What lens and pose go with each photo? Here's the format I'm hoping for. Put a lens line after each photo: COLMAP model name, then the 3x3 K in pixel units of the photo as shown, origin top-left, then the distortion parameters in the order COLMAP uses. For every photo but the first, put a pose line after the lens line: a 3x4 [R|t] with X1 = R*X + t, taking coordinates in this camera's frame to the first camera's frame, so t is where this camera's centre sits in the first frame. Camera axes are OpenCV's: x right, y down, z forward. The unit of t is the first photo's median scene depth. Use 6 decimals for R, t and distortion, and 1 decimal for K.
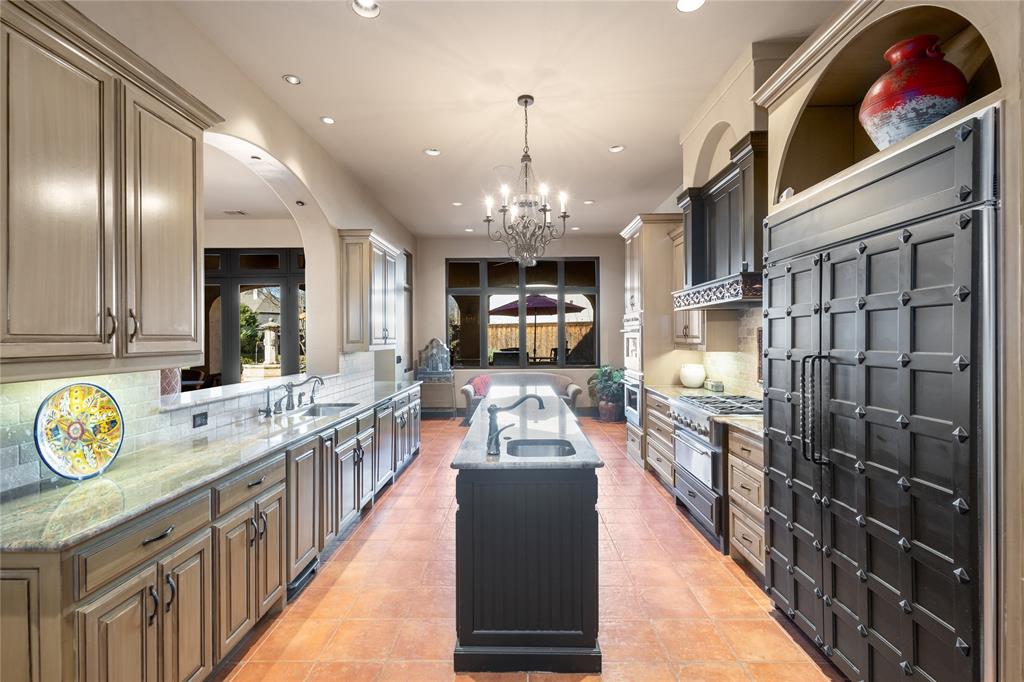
lens RADIAL K [[475.0, 0, 510.0], [0, 475.0, 341.8], [0, 0, 1]] dist [0.005366, 0.000753]
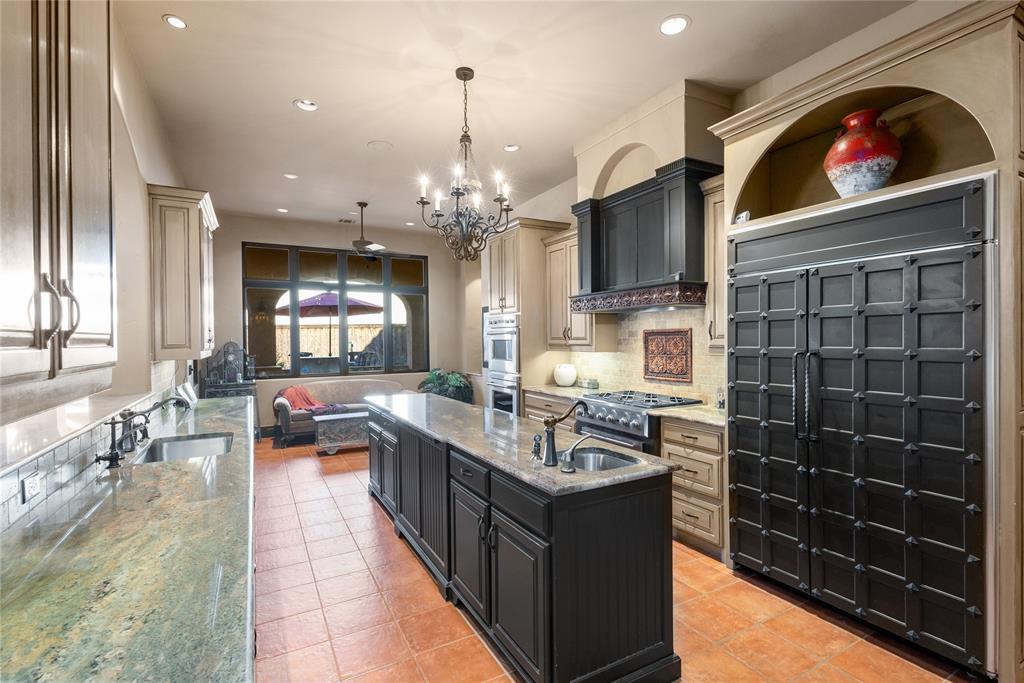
lens RADIAL K [[475.5, 0, 511.7], [0, 475.5, 344.9], [0, 0, 1]] dist [0.005112, 0.000317]
pose [[0.865119, -0.007628, 0.501509, -0.334898], [0.007668, 0.999969, 0.001981, 0.000702], [-0.501508, 0.002132, 0.865150, 0.177587]]
